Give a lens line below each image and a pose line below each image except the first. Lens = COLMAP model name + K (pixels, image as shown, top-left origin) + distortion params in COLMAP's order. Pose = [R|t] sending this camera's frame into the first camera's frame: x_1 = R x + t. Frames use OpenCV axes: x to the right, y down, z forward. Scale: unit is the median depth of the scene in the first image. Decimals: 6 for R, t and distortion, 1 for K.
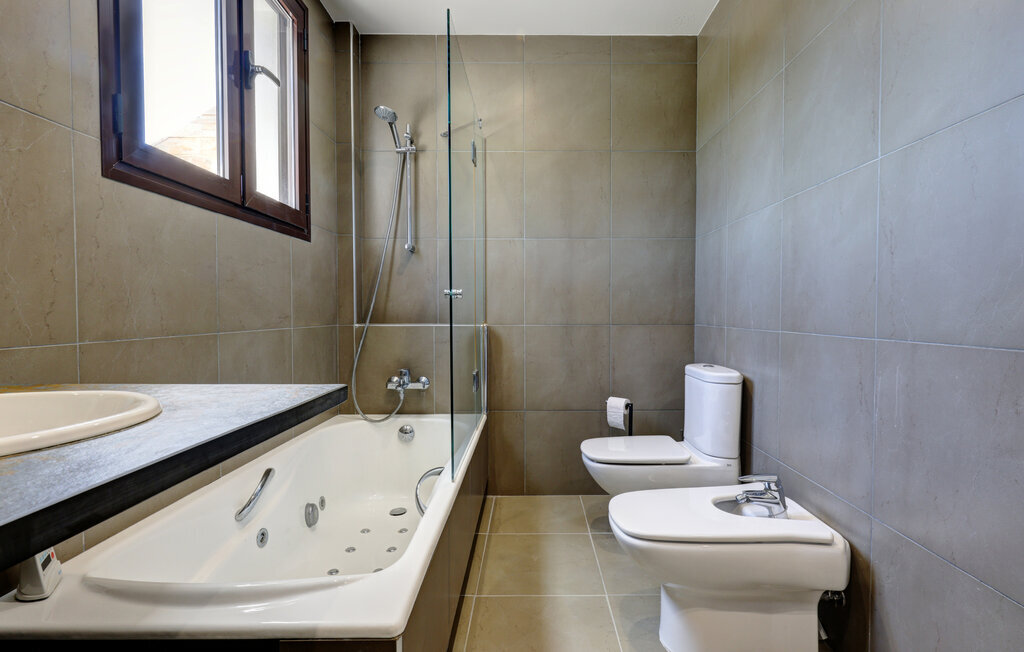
lens RADIAL K [[467.9, 0, 516.0], [0, 467.9, 322.2], [0, 0, 1]] dist [0.004121, -0.000248]
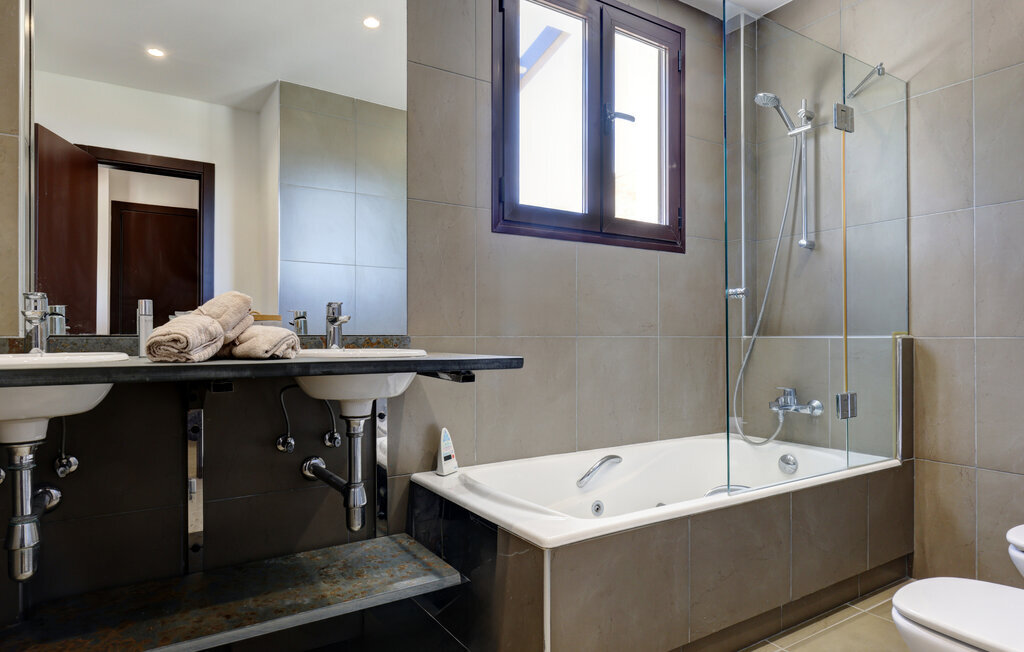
lens RADIAL K [[585.8, 0, 510.9], [0, 585.8, 332.1], [0, 0, 1]] dist [-0.001561, -0.000872]
pose [[0.538823, -0.008535, -0.842376, 0.392450], [-0.020823, 0.999508, -0.023446, 0.034350], [0.842162, 0.030174, 0.538380, 0.000418]]
